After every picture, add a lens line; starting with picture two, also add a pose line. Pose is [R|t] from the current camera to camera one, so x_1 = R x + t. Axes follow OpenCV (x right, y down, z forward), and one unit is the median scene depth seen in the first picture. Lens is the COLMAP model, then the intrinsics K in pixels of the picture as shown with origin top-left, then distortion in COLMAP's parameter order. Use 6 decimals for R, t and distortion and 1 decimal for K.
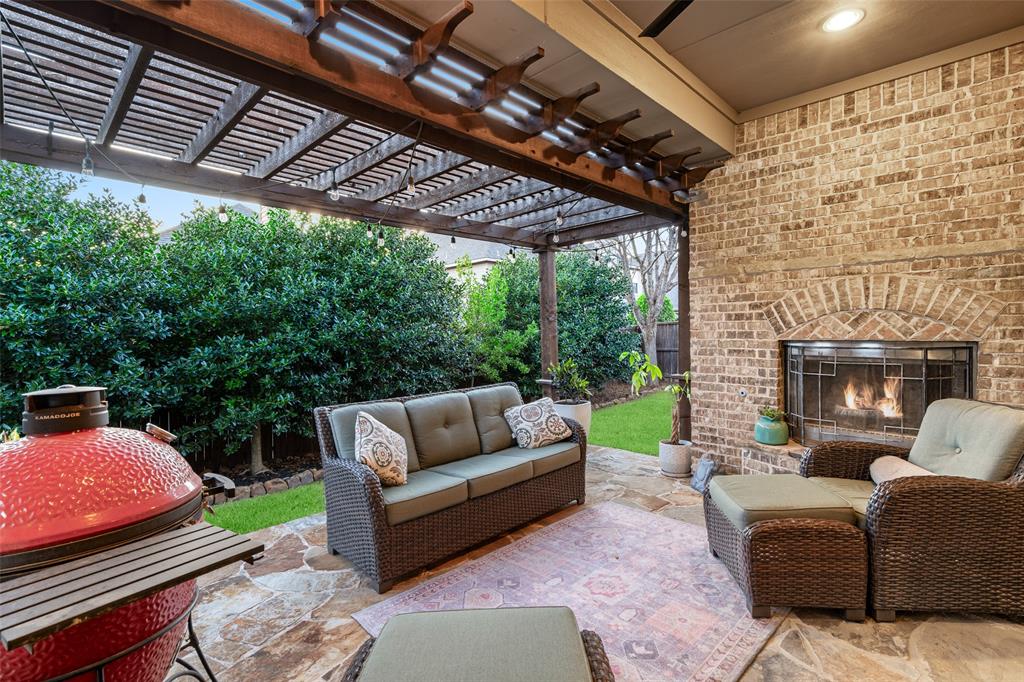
lens RADIAL K [[467.3, 0, 510.0], [0, 467.3, 337.0], [0, 0, 1]] dist [-0.001465, 0.000251]
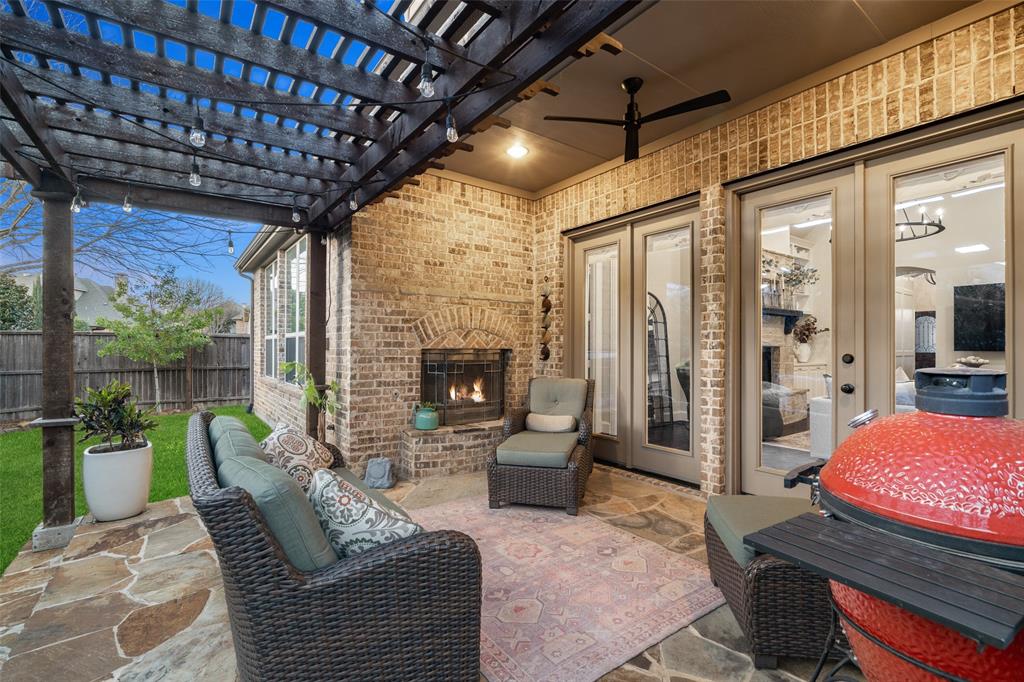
lens RADIAL K [[467.3, 0, 511.2], [0, 467.3, 344.8], [0, 0, 1]] dist [-0.001465, 0.000251]
pose [[0.164287, 0.017057, 0.986265, -0.650414], [0.007627, 0.999799, -0.018561, 0.021528], [-0.986383, 0.010572, 0.164124, 0.551401]]
